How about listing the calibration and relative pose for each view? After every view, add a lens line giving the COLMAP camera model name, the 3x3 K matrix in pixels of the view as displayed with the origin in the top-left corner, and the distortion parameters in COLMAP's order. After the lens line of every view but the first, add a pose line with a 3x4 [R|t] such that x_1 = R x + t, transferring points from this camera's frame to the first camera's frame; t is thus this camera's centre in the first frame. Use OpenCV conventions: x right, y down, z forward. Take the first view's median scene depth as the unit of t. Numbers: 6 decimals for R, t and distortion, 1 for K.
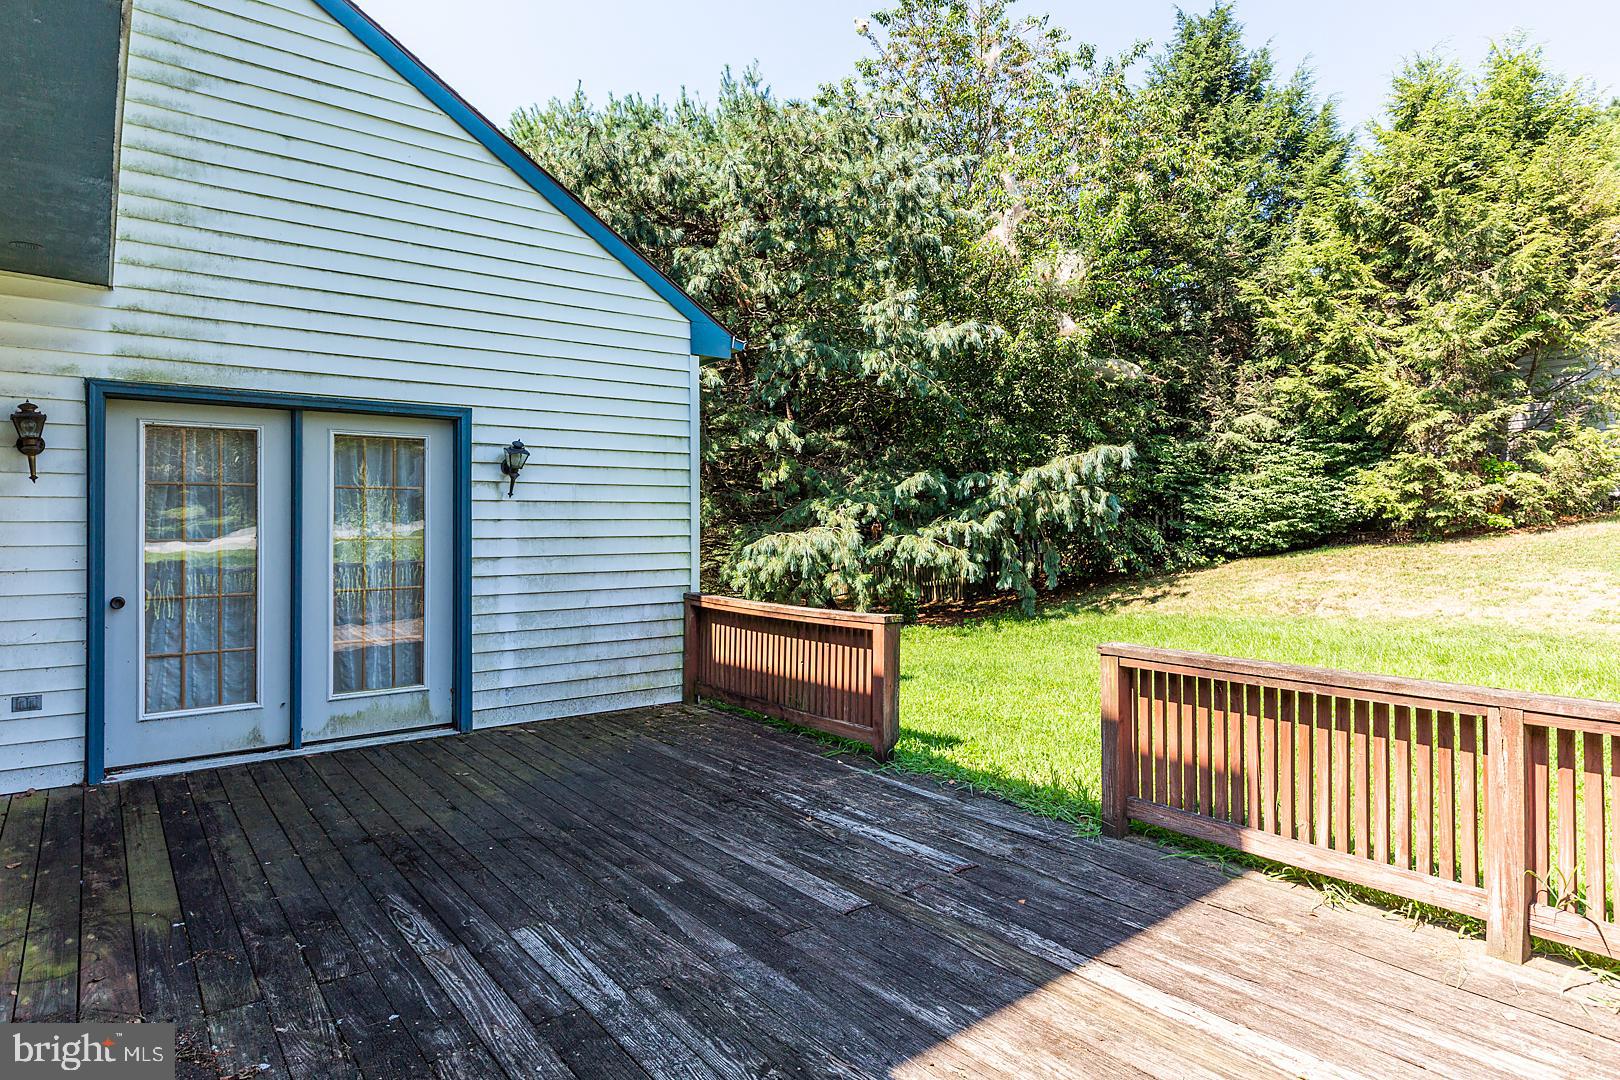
lens RADIAL K [[896.6, 0, 779.2], [0, 896.6, 517.8], [0, 0, 1]] dist [0.003239, -0.000285]
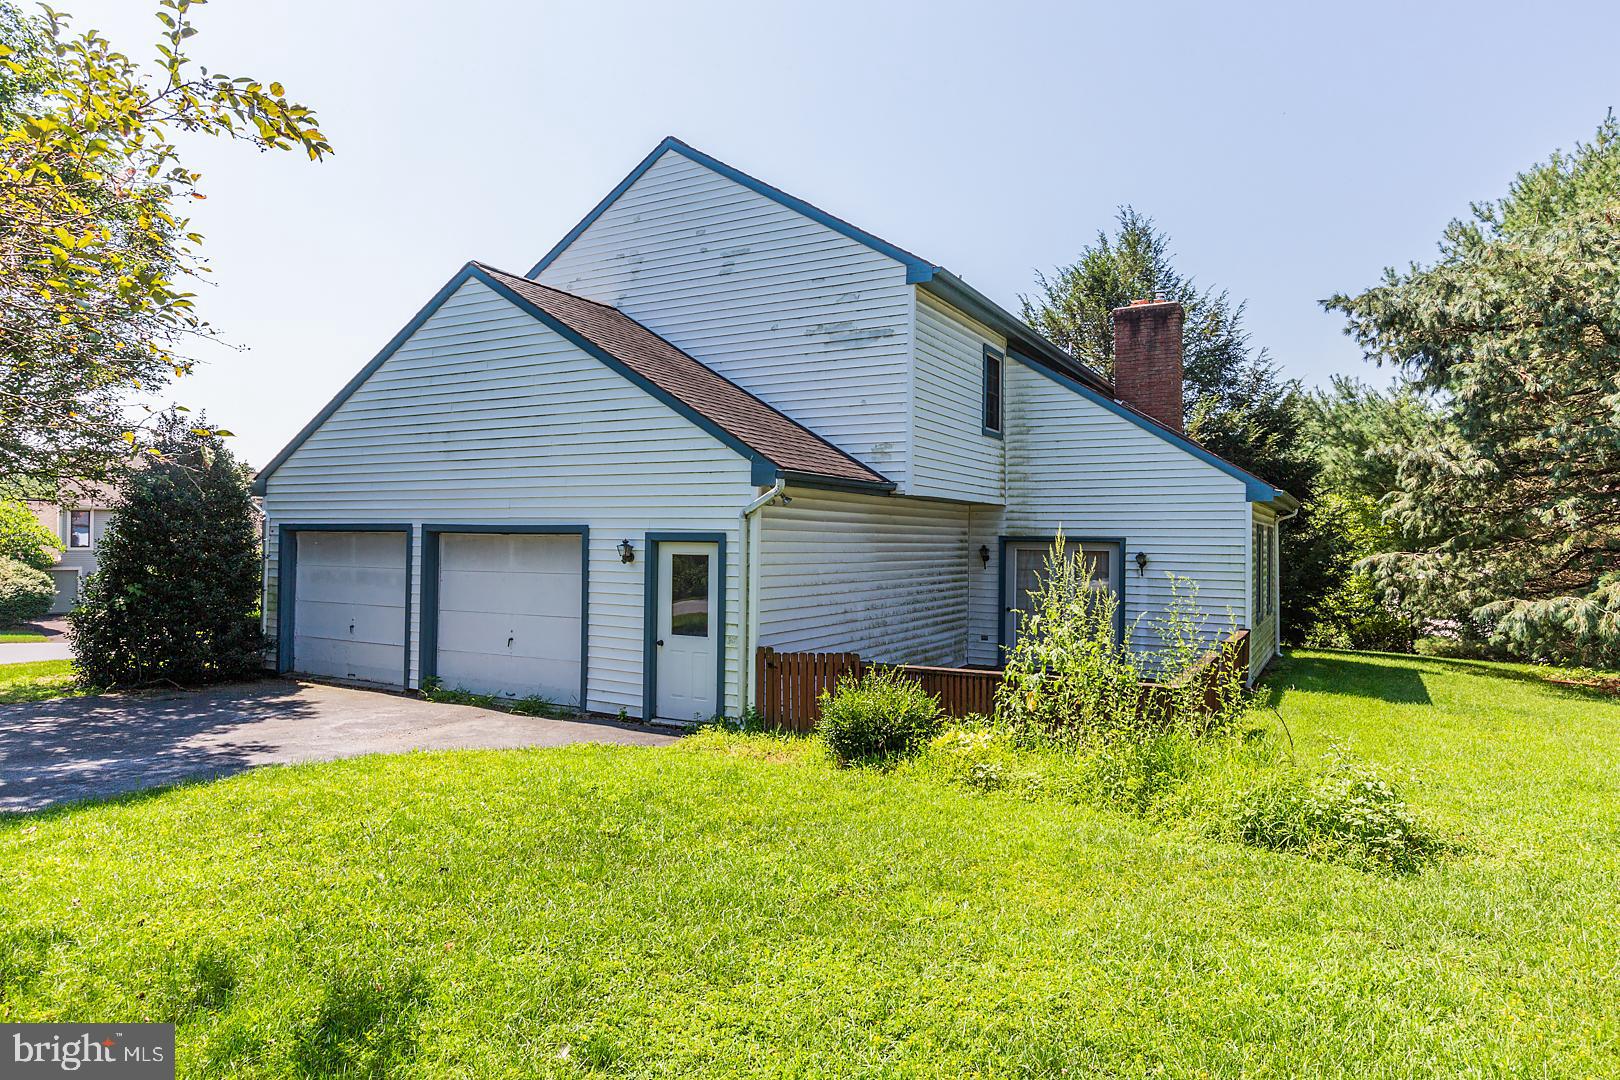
lens RADIAL K [[982.8, 0, 807.0], [0, 982.8, 531.8], [0, 0, 1]] dist [-0.001844, -0.002233]
pose [[0.407422, -0.000402, -0.913240, 0.769286], [-0.009773, 0.999941, -0.004800, -0.054773], [0.913188, 0.010881, 0.407394, -0.370064]]
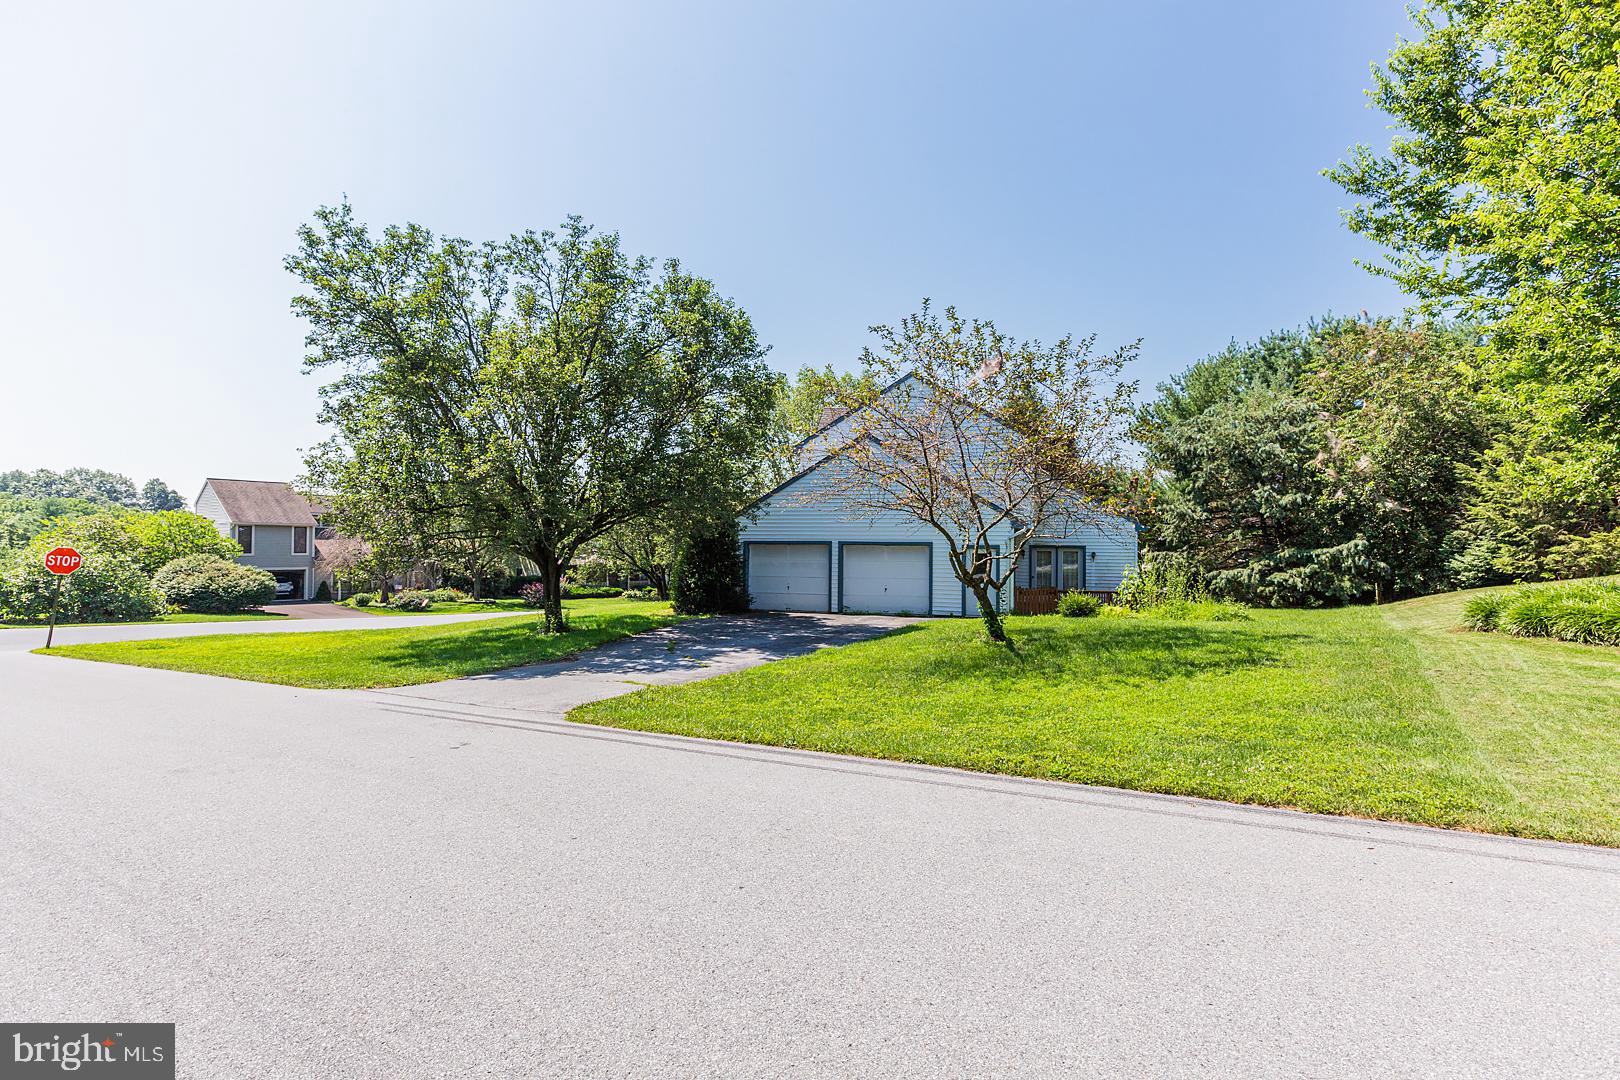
lens RADIAL K [[788.7, 0, 815.2], [0, 788.7, 535.4], [0, 0, 1]] dist [-0.000920, 0.001609]
pose [[0.617976, -0.003830, -0.786188, 1.157944], [-0.007601, 0.999912, -0.010846, -0.056876], [0.786160, 0.012678, 0.617893, -1.572703]]
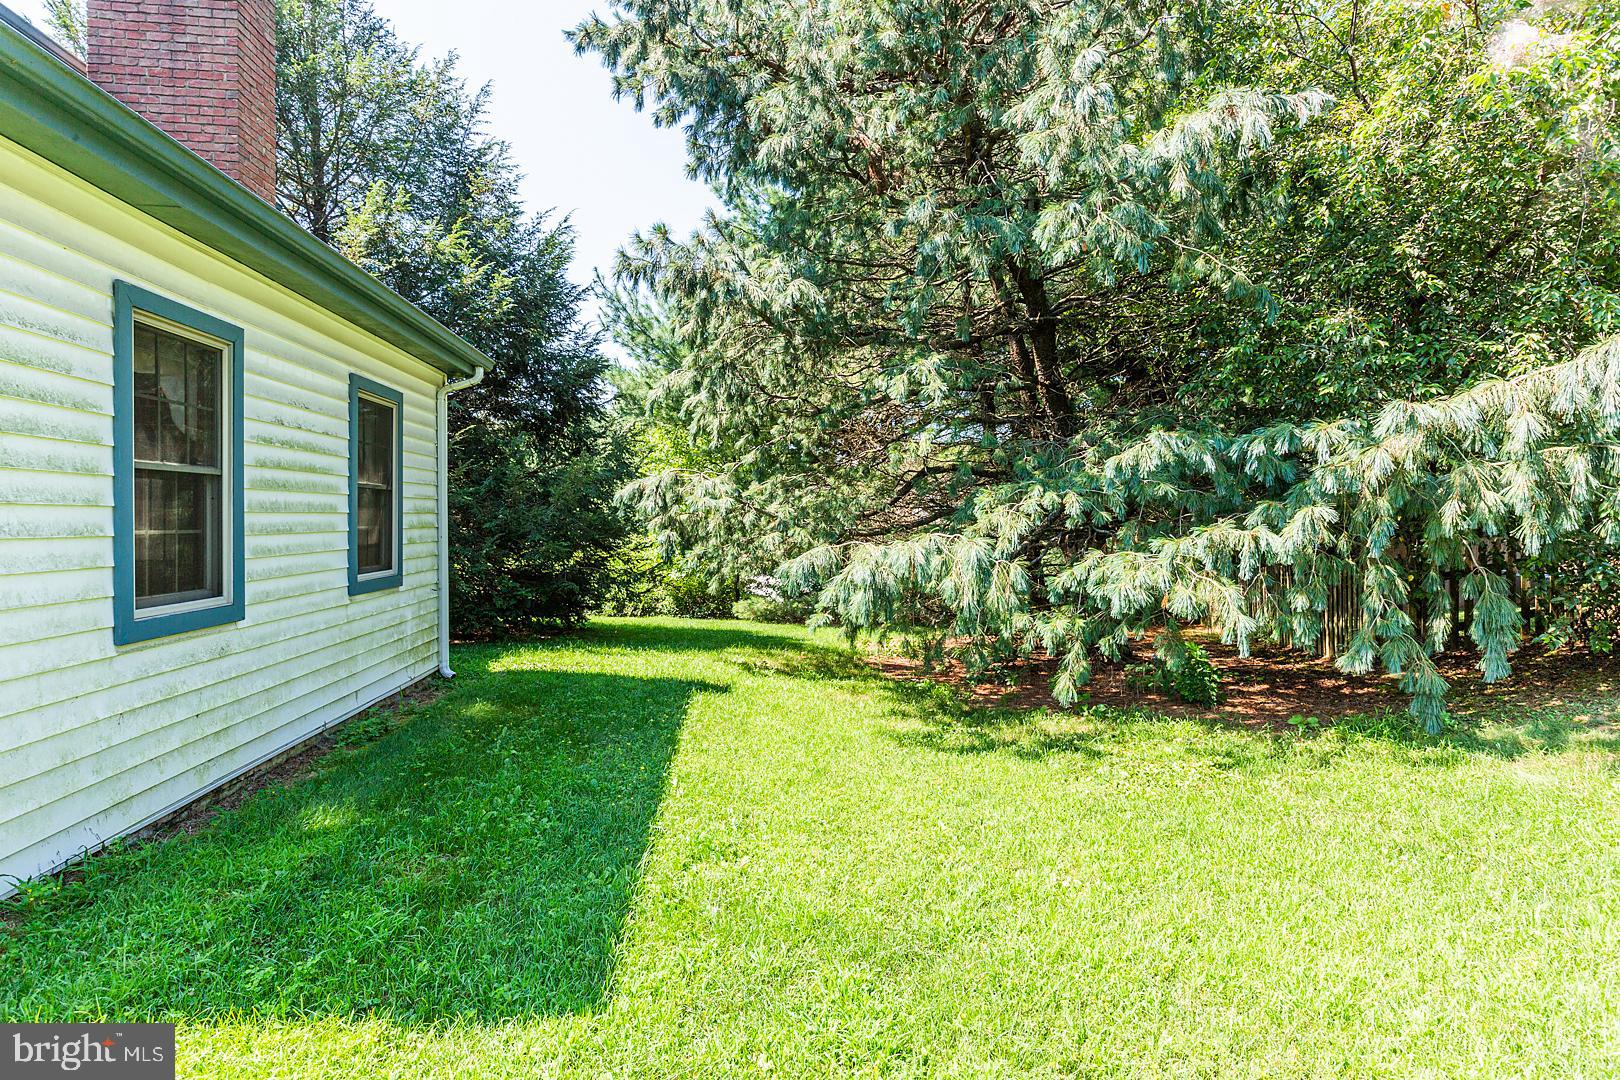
lens RADIAL K [[847.1, 0, 814.6], [0, 847.1, 529.9], [0, 0, 1]] dist [0.002884, 0.003495]
pose [[0.860538, 0.019267, -0.509021, 0.244566], [-0.013334, 0.999794, 0.015300, 0.001379], [0.509211, -0.006379, 0.860618, 0.498044]]
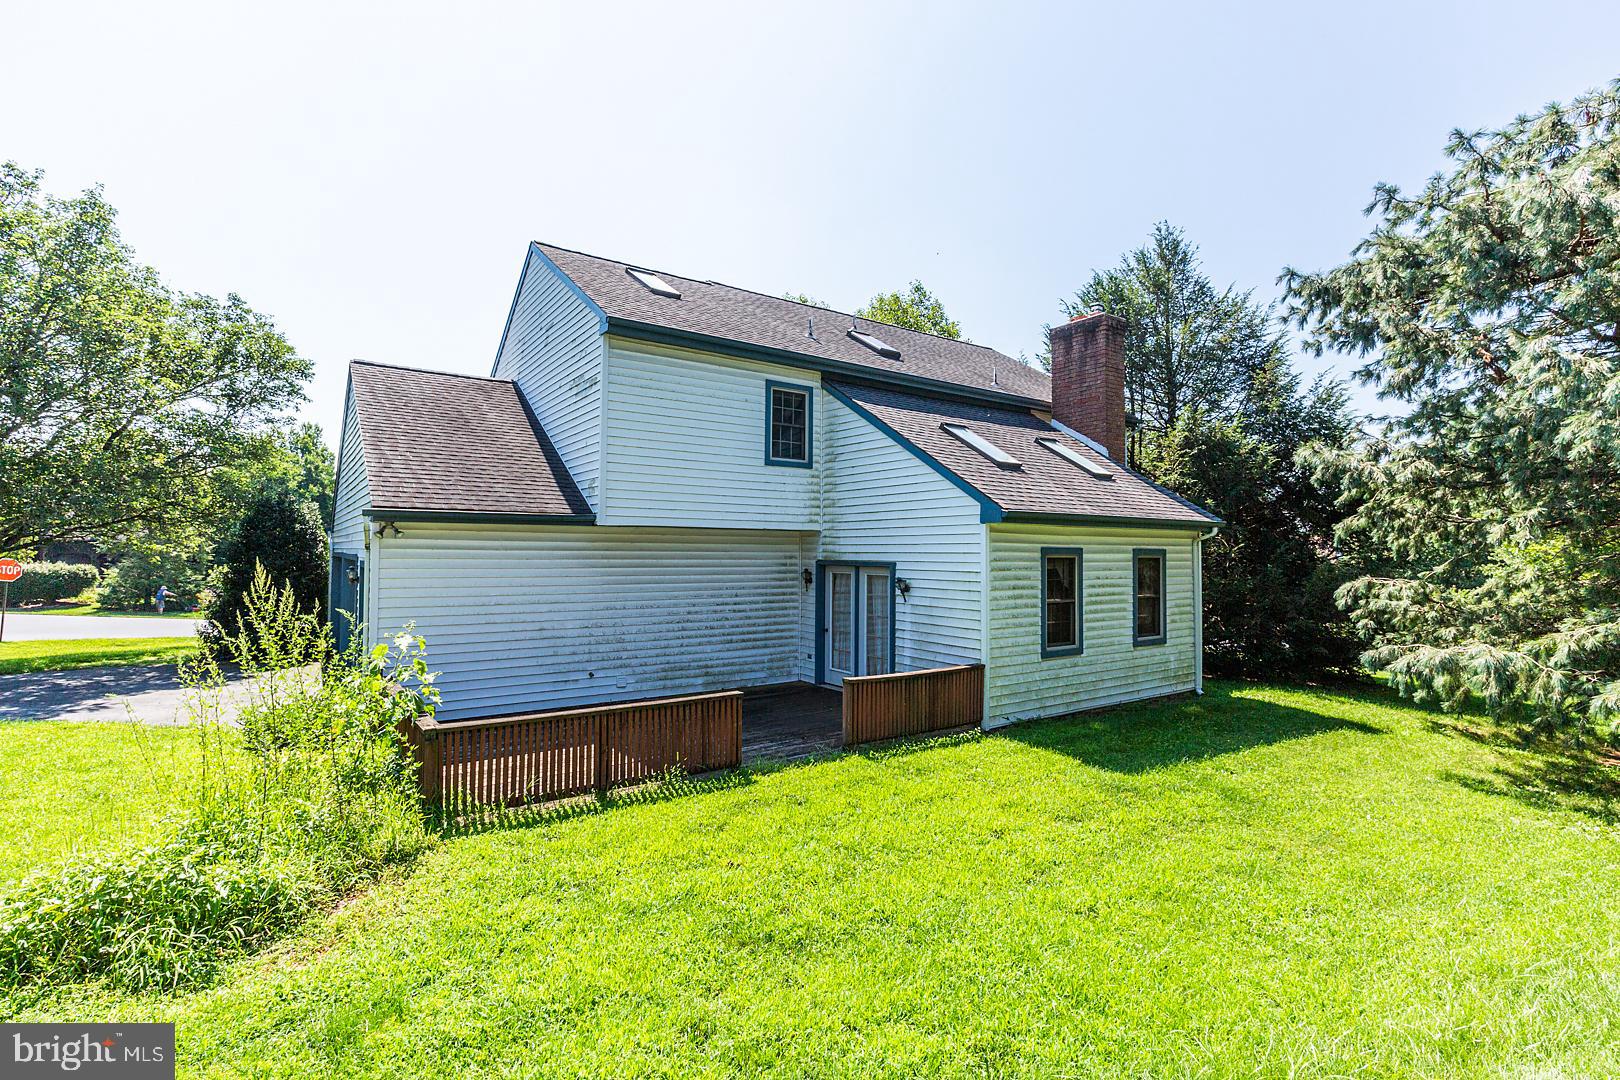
lens RADIAL K [[788.7, 0, 808.2], [0, 788.7, 531.4], [0, 0, 1]] dist [-0.000920, 0.001609]
pose [[-0.016781, -0.022364, -0.999609, 0.782247], [-0.004699, 0.999741, -0.022288, -0.072626], [0.999848, 0.004323, -0.016881, 0.378992]]
